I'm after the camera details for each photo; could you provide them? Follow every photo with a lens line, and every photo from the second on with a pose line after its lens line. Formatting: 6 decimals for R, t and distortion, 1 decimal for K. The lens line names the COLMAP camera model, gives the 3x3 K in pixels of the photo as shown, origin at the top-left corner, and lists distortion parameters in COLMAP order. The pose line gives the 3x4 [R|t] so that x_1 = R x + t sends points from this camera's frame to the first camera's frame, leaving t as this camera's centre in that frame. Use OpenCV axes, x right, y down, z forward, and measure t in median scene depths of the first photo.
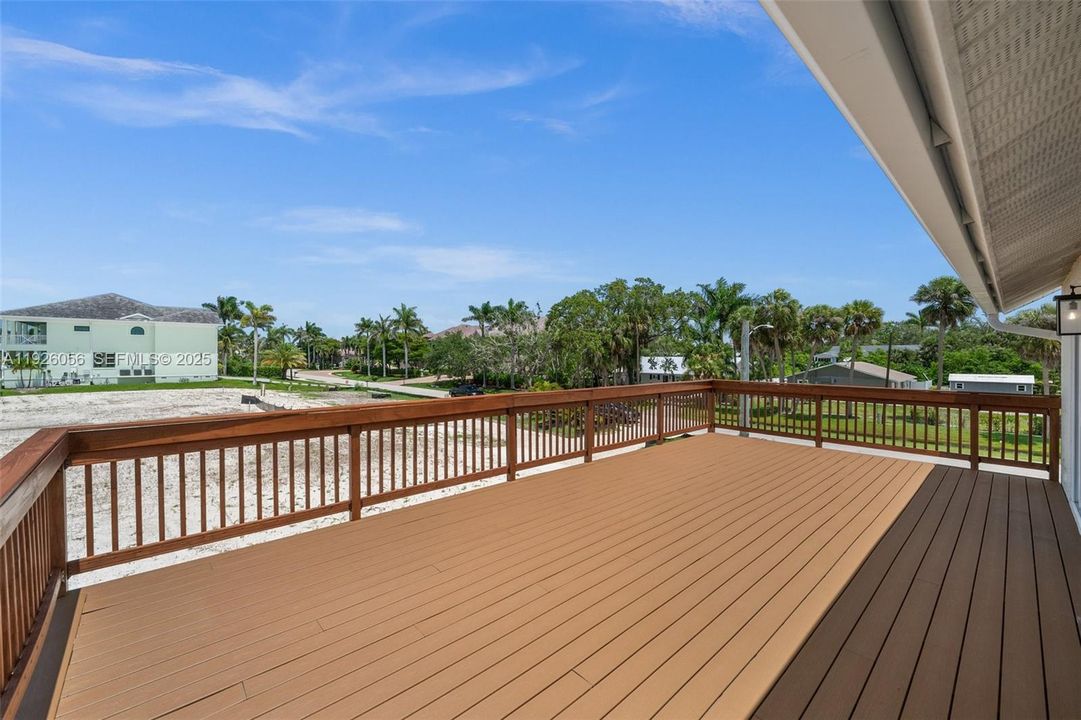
lens RADIAL K [[428.1, 0, 539.6], [0, 428.1, 356.8], [0, 0, 1]] dist [-0.001095, -0.000438]
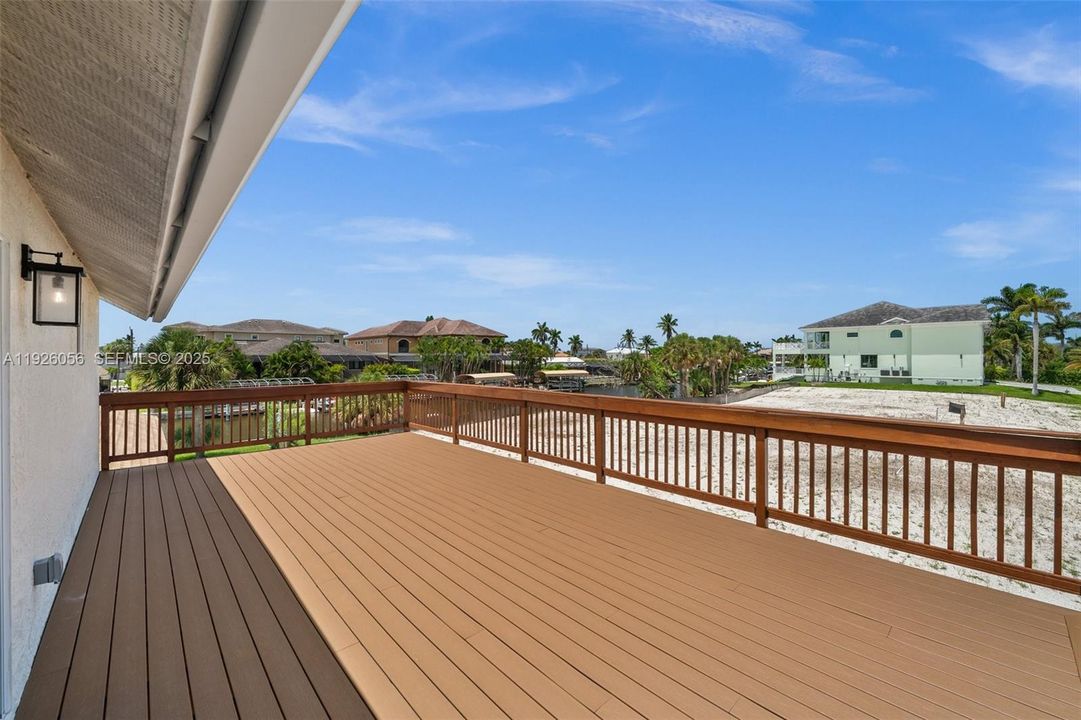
lens RADIAL K [[428.1, 0, 539.6], [0, 428.1, 356.8], [0, 0, 1]] dist [-0.001095, -0.000438]
pose [[0.005292, -0.003468, -0.999980, 0.128475], [-0.000205, 0.999994, -0.003469, 0.000022], [0.999986, 0.000223, 0.005291, 0.118010]]
